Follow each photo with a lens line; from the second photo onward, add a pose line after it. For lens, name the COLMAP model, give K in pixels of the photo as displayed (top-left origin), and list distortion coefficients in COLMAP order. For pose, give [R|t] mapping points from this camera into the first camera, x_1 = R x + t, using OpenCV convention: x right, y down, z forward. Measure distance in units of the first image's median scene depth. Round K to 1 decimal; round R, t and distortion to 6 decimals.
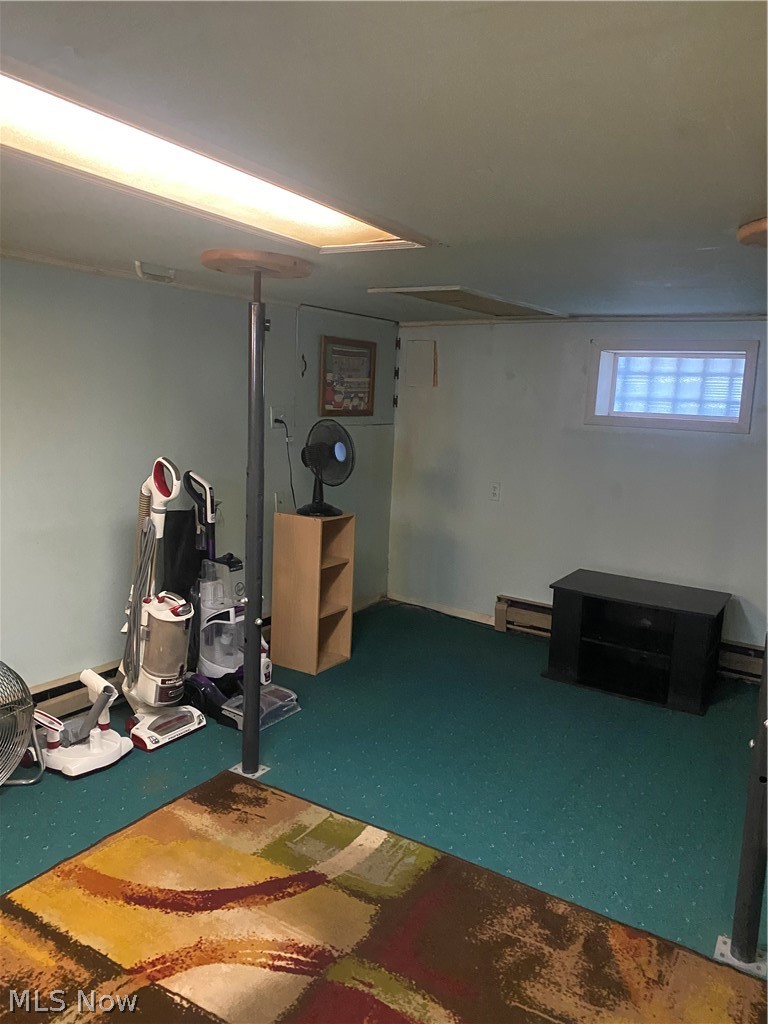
lens RADIAL K [[784.2, 0, 383.9], [0, 784.2, 511.9], [0, 0, 1]] dist [0.030466, 0.001226]
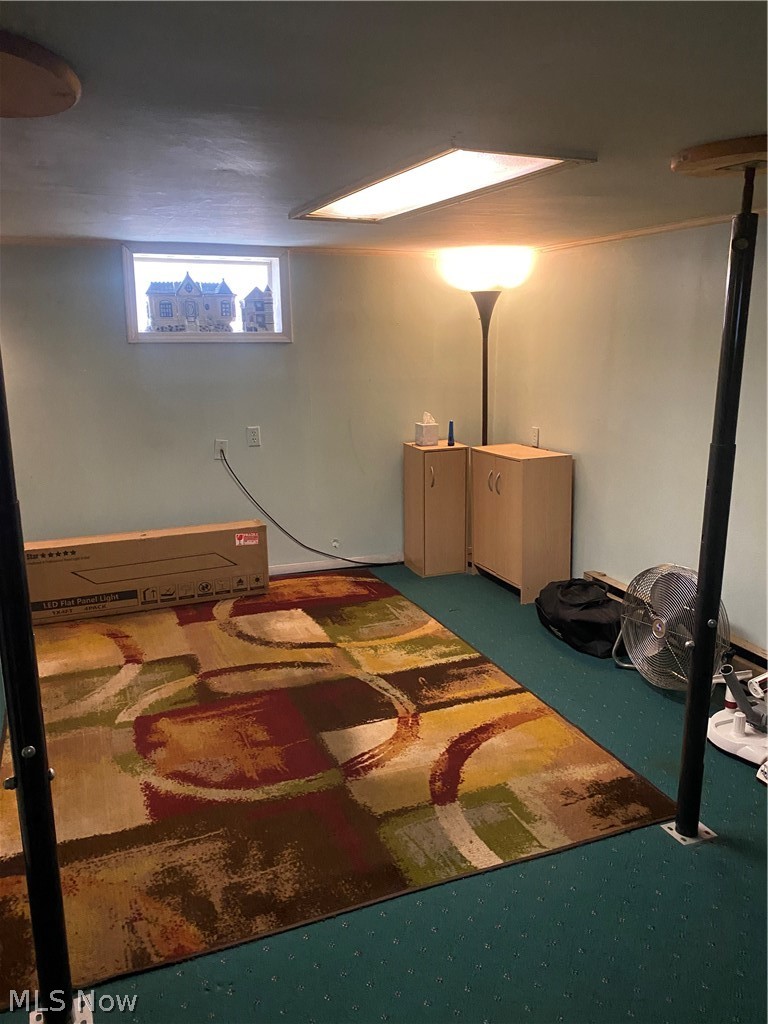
lens RADIAL K [[784.2, 0, 384.4], [0, 784.2, 511.6], [0, 0, 1]] dist [0.030466, 0.001226]
pose [[-0.592660, 0.140245, -0.793149, 0.824741], [-0.146874, 0.949397, 0.277621, -0.204956], [0.791948, 0.281028, -0.542071, 1.554759]]
